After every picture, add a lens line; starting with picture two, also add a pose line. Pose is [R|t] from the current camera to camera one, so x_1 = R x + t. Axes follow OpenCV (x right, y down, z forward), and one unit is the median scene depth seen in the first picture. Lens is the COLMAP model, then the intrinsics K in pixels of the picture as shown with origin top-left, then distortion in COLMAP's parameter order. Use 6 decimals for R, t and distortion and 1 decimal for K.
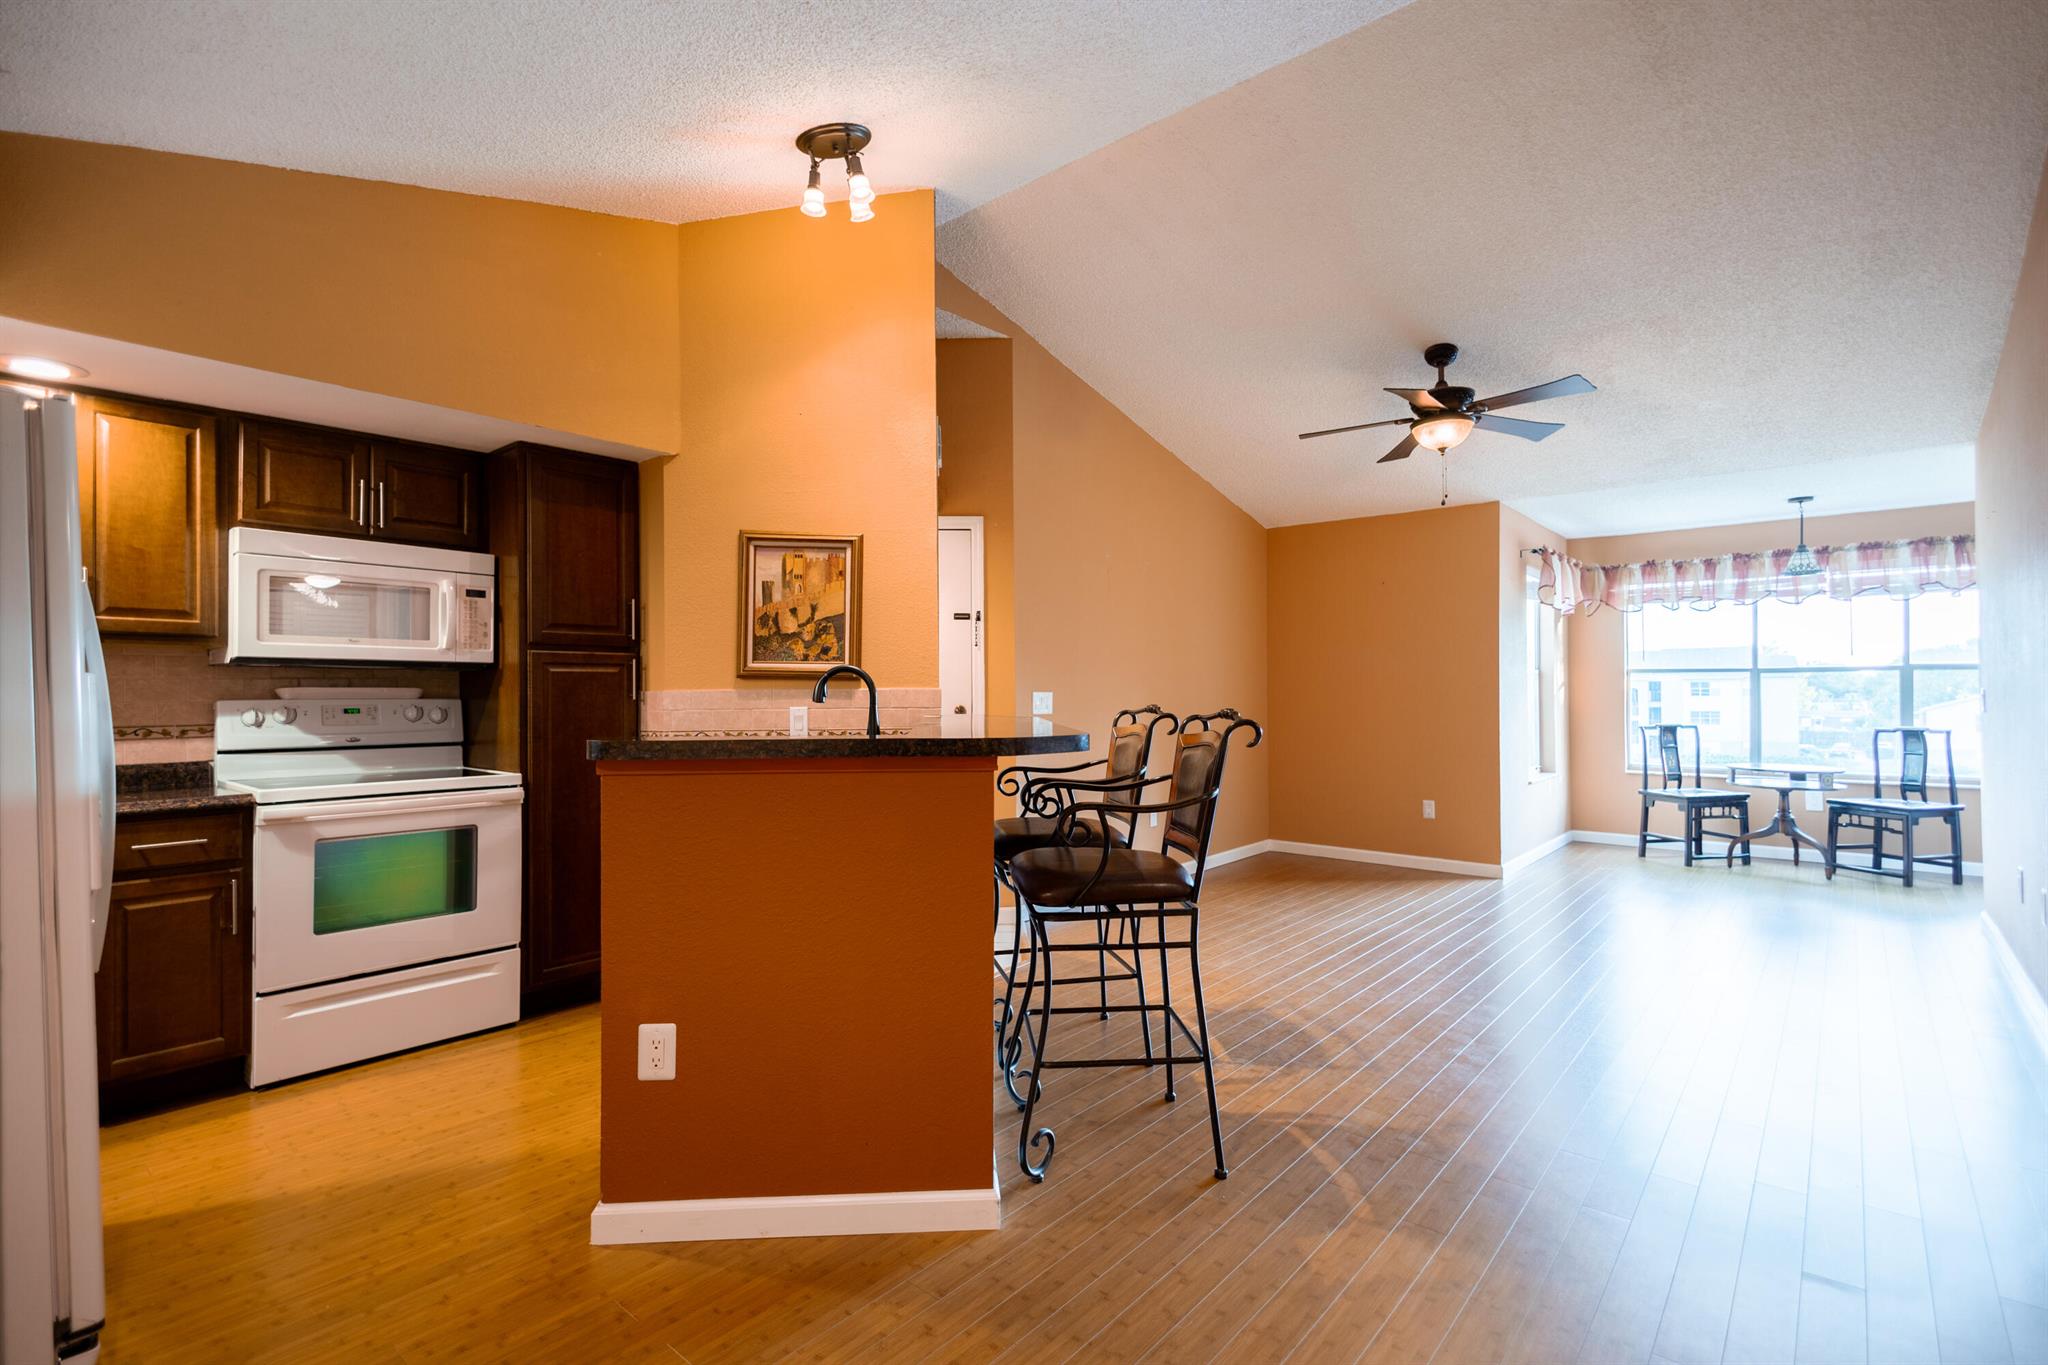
lens RADIAL K [[938.7, 0, 1022.1], [0, 938.7, 686.7], [0, 0, 1]] dist [0.020015, -0.005996]
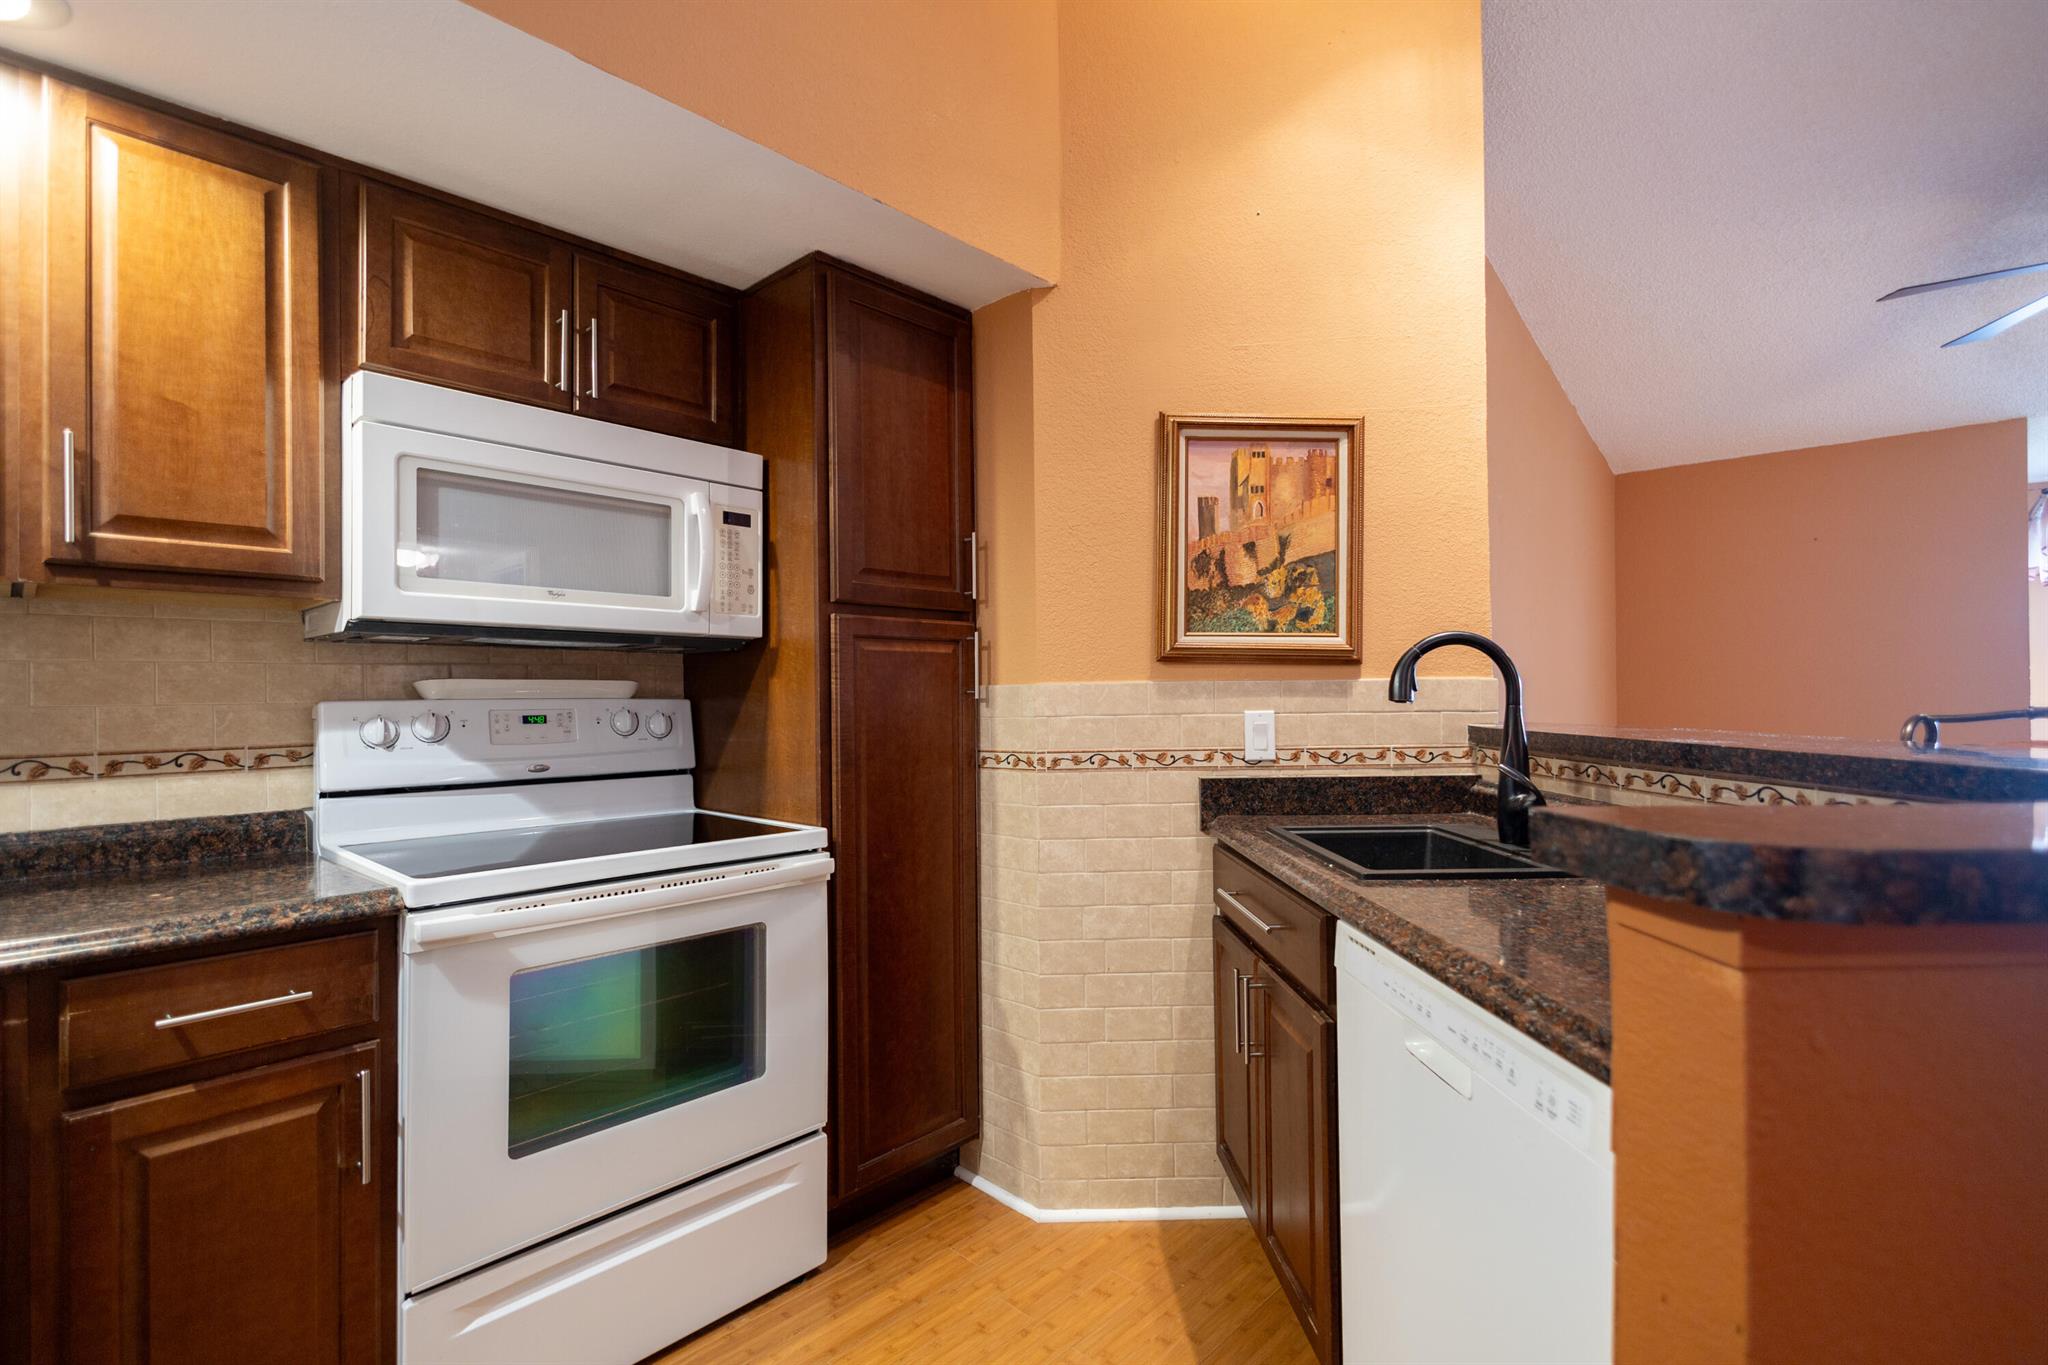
lens RADIAL K [[938.7, 0, 1022.1], [0, 938.7, 686.7], [0, 0, 1]] dist [0.020015, -0.005996]
pose [[0.999125, -0.003810, -0.041661, -0.361572], [0.003763, 0.999992, -0.001195, 0.006870], [0.041665, 0.001037, 0.999131, 0.404503]]
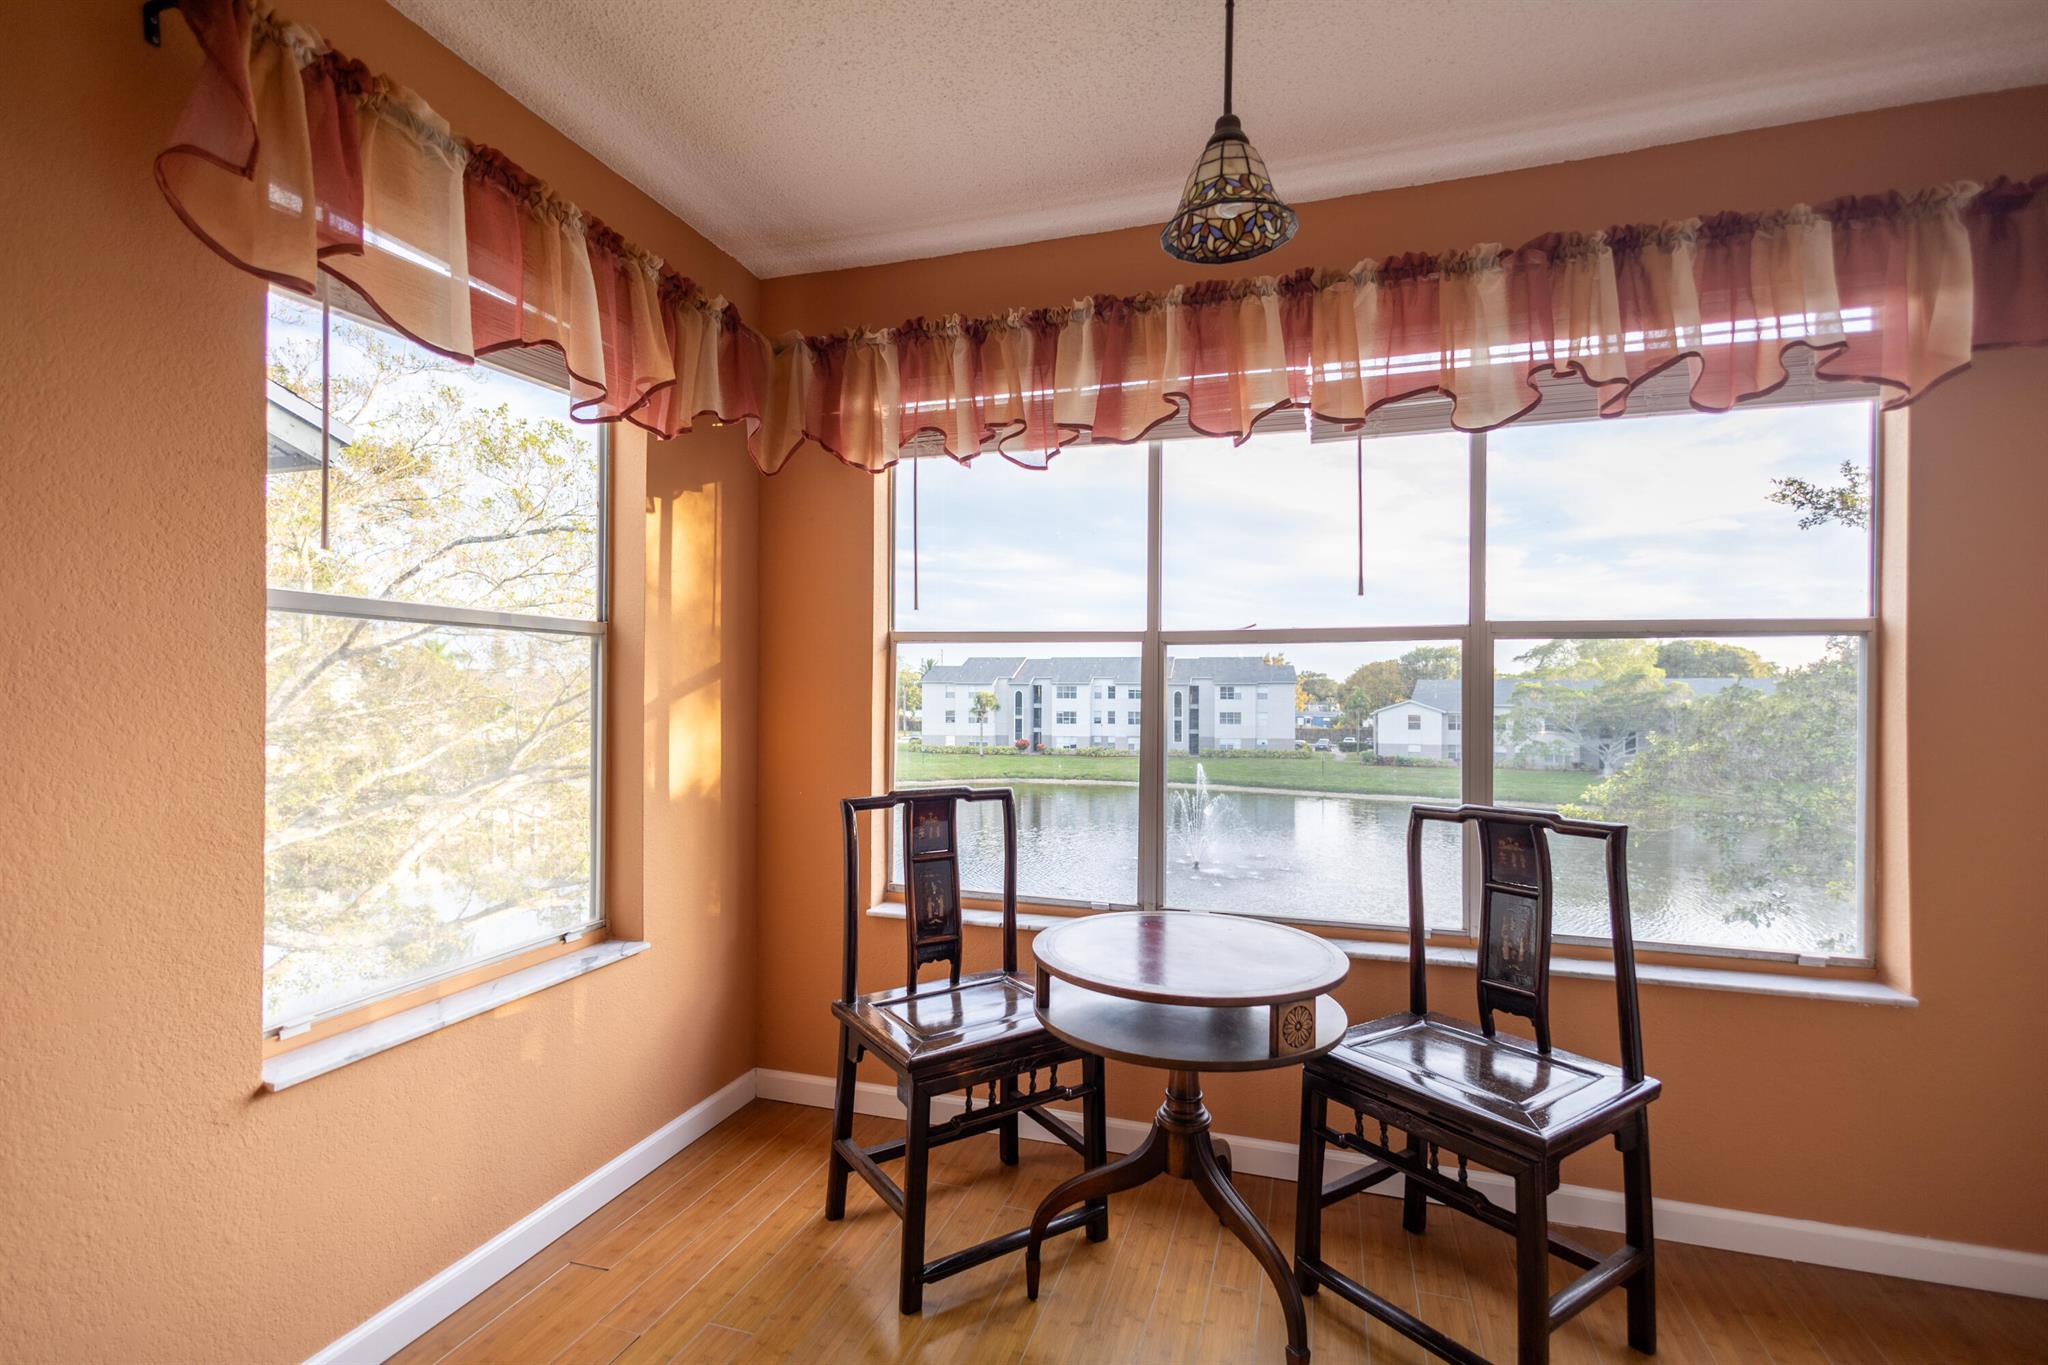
lens RADIAL K [[938.7, 0, 1022.1], [0, 938.7, 686.7], [0, 0, 1]] dist [0.020015, -0.005996]
pose [[0.920355, 0.011892, 0.390904, 1.083194], [-0.012042, 0.999925, -0.002068, 0.005609], [-0.390900, -0.002804, 0.920429, 1.267271]]
